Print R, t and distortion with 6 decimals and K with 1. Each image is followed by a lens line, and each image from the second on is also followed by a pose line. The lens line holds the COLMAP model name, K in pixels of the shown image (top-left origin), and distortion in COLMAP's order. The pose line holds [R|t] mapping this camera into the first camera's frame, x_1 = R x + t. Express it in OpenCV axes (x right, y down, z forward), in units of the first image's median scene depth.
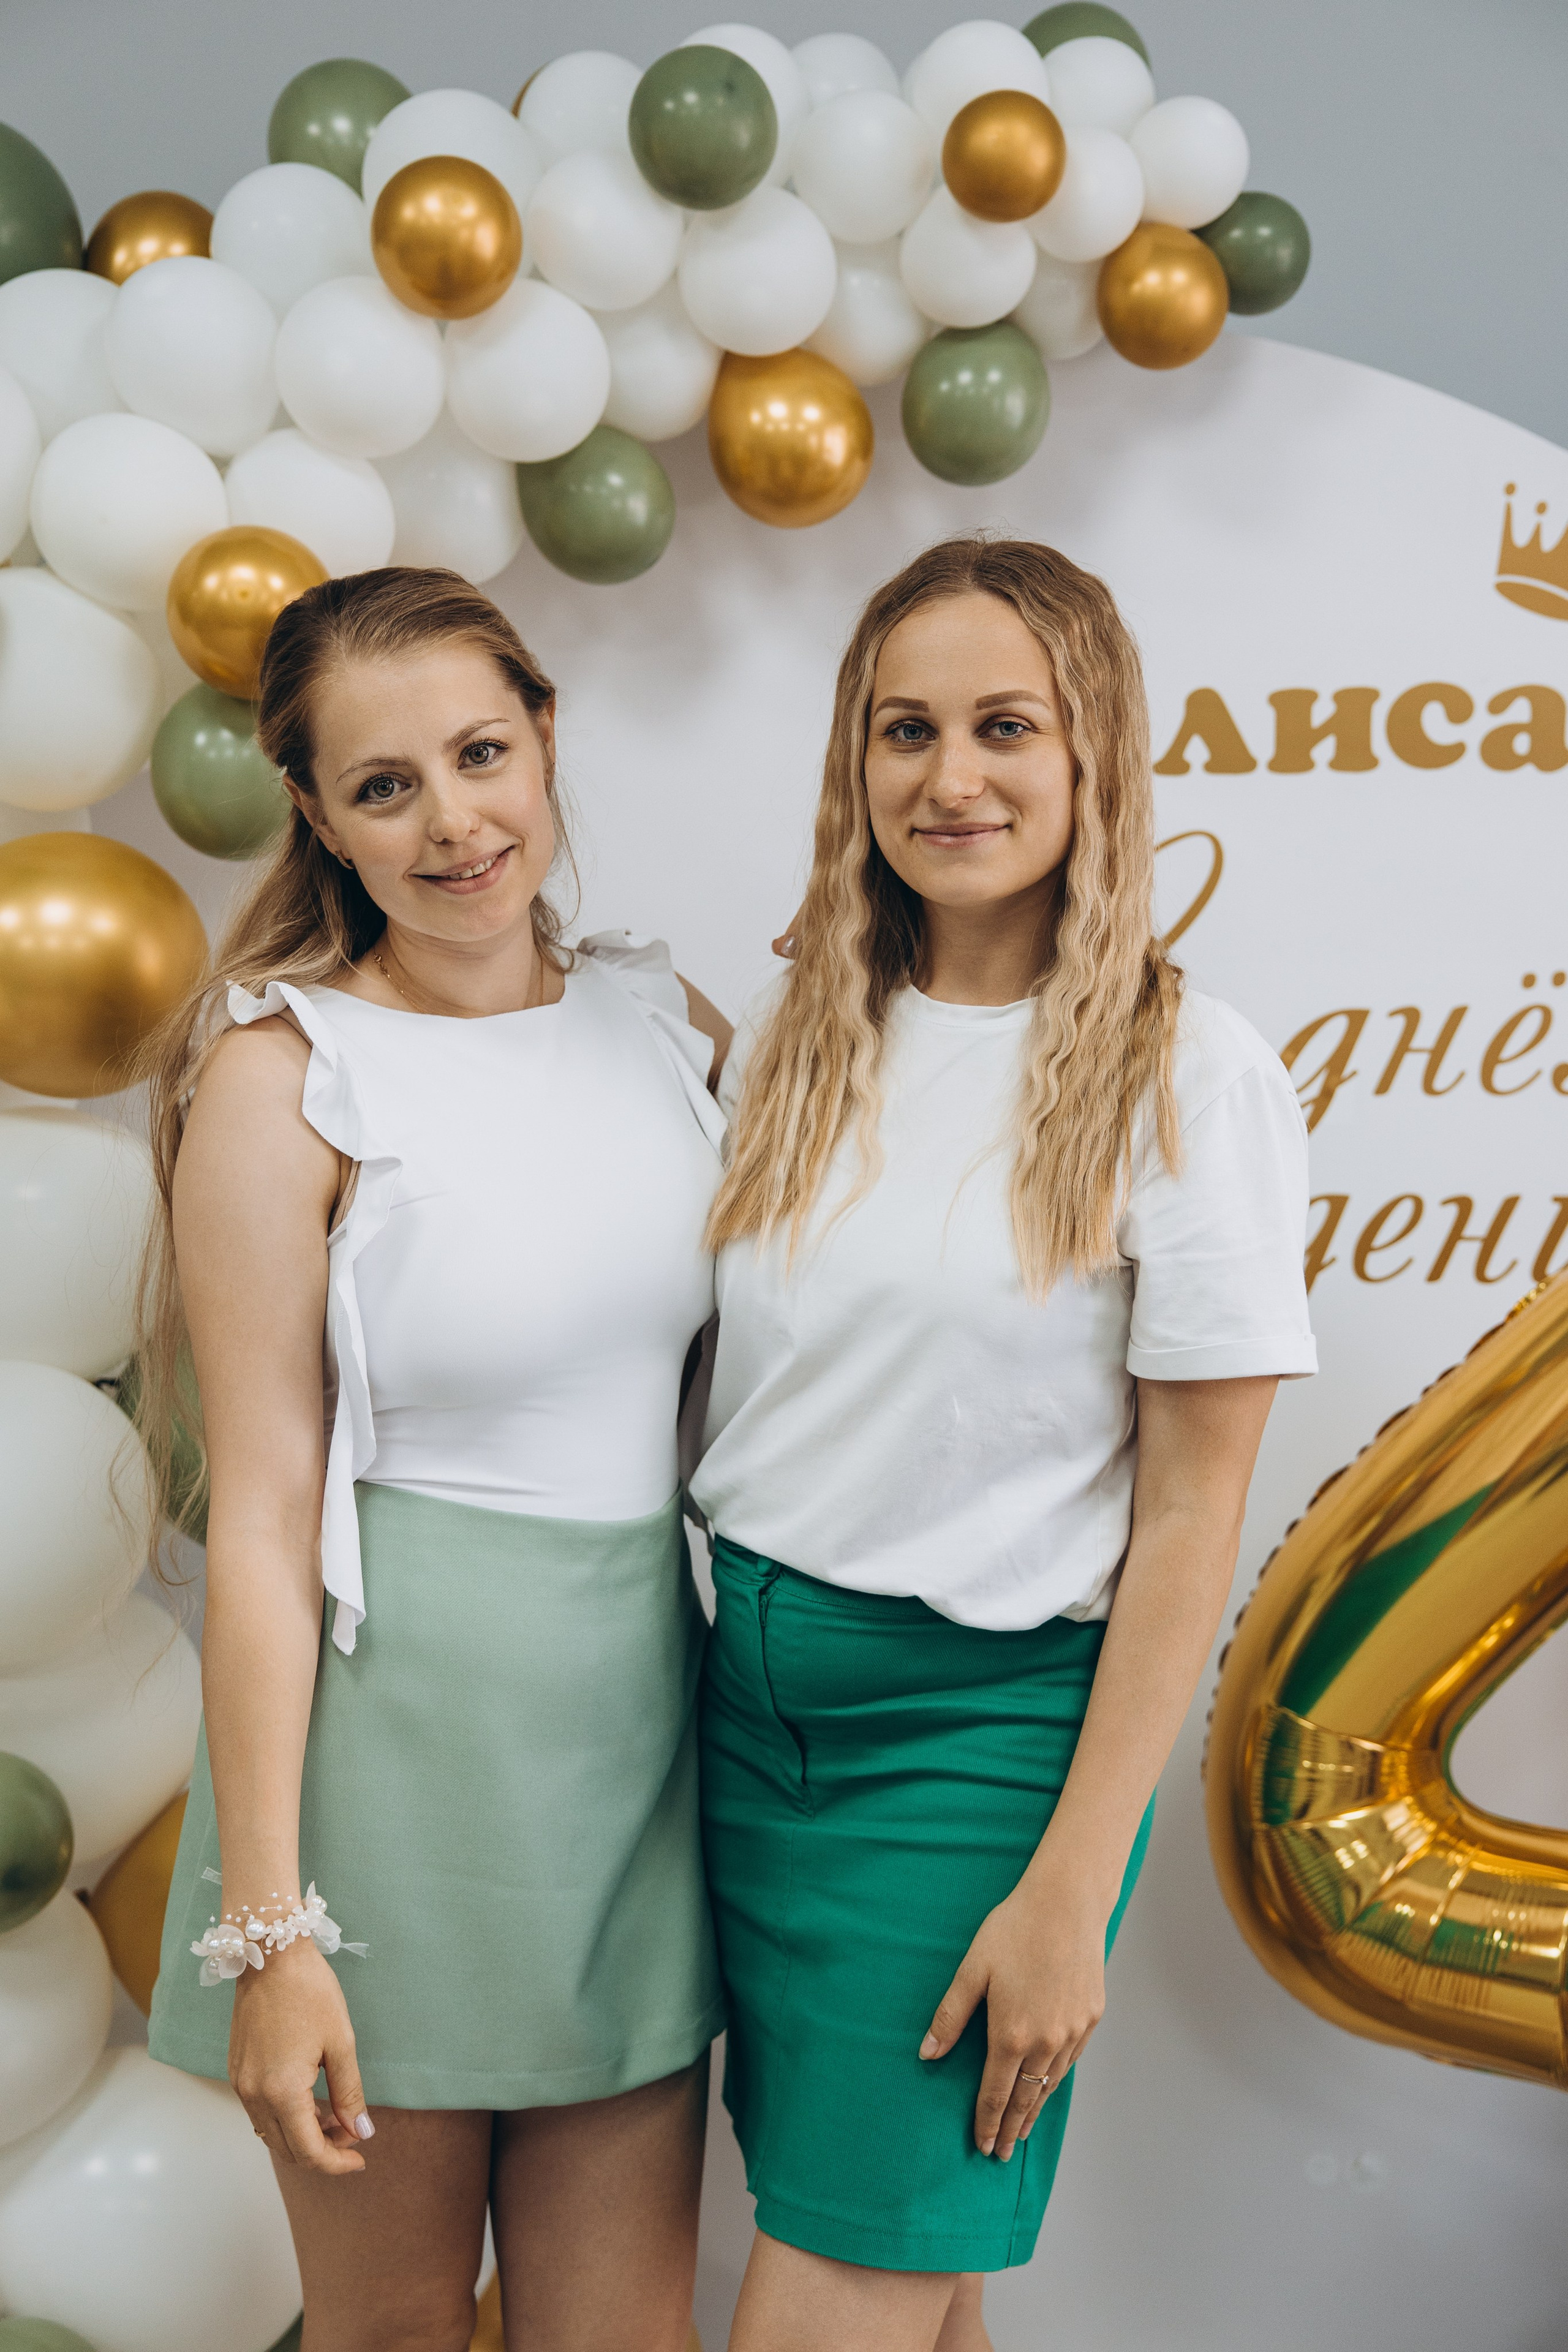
lens RADIAL K [[3061.3, 0, 780.2], [0, 3061.3, 1194.4], [0, 0, 1]] dist [0.184955, 0.000000]
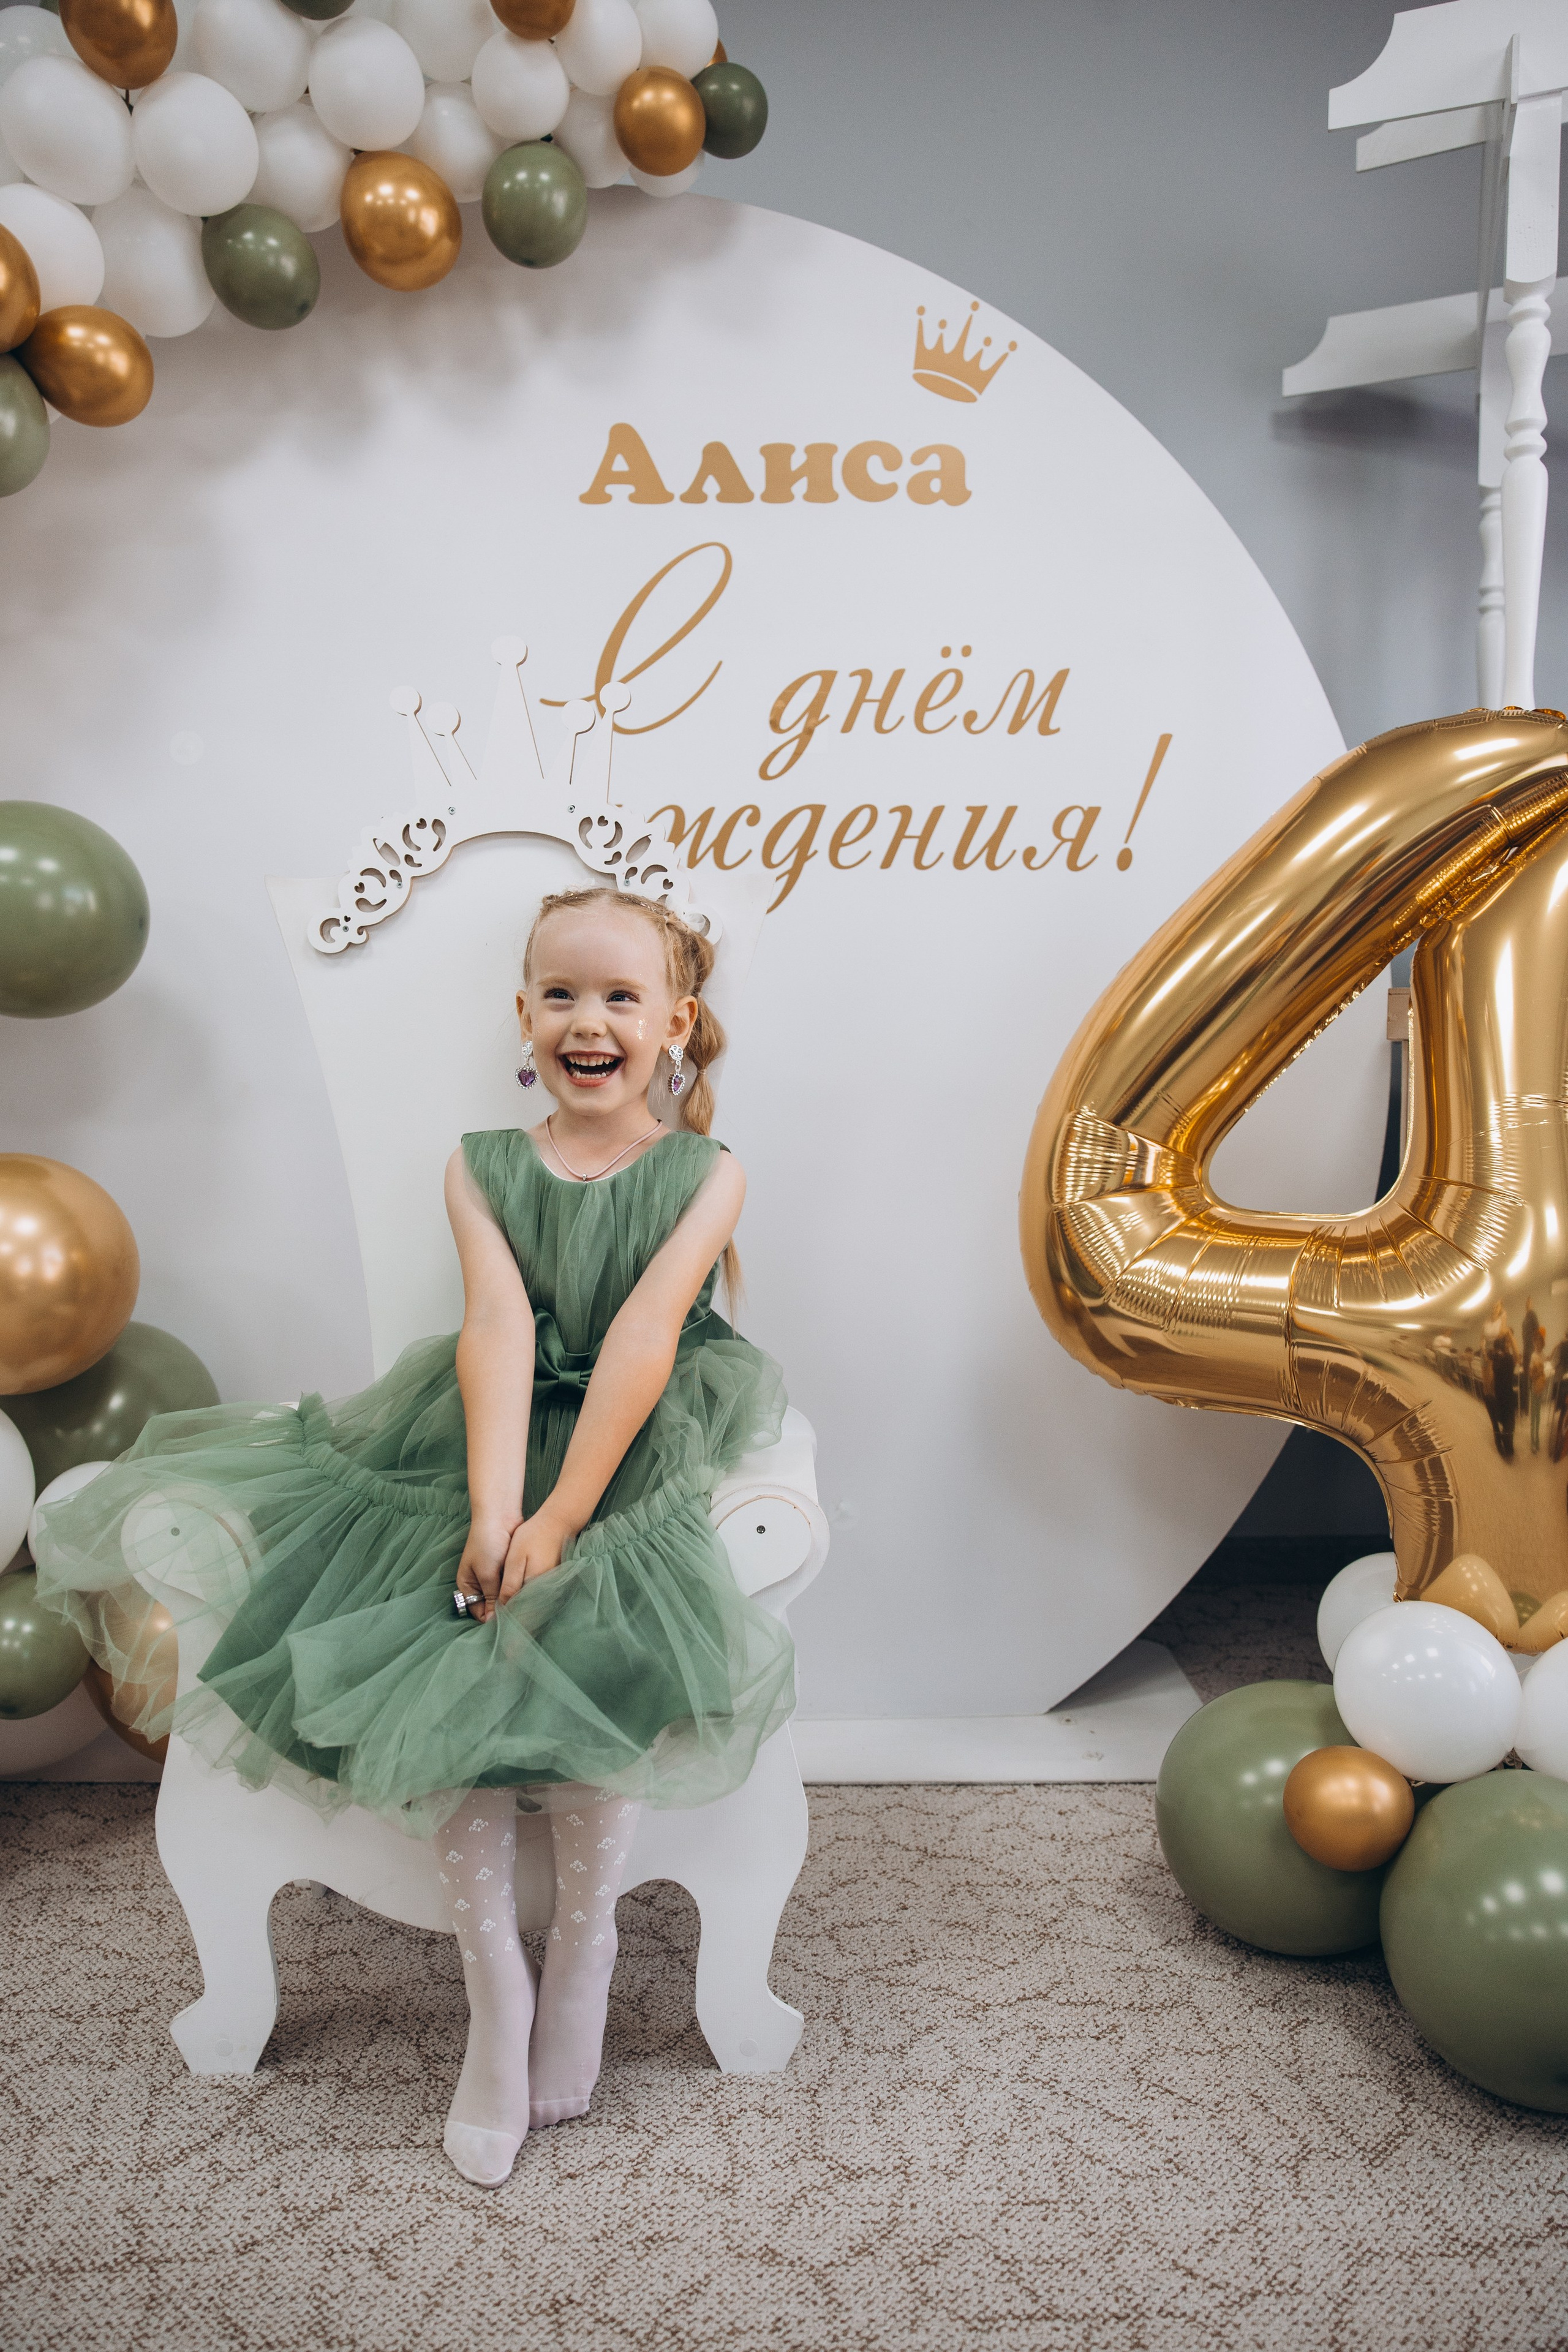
lens RADIAL K [[1619.8, 0, 776.4], [0, 1619.8, 1166.9], [0, 0, 1]] dist [-0.027053, 0.020070]
pose [[0.999297, -0.000489, 0.037483, 0.145562], [0.003072, 0.997621, -0.068873, 0.232318], [-0.037360, 0.068940, 0.996921, 0.300304]]
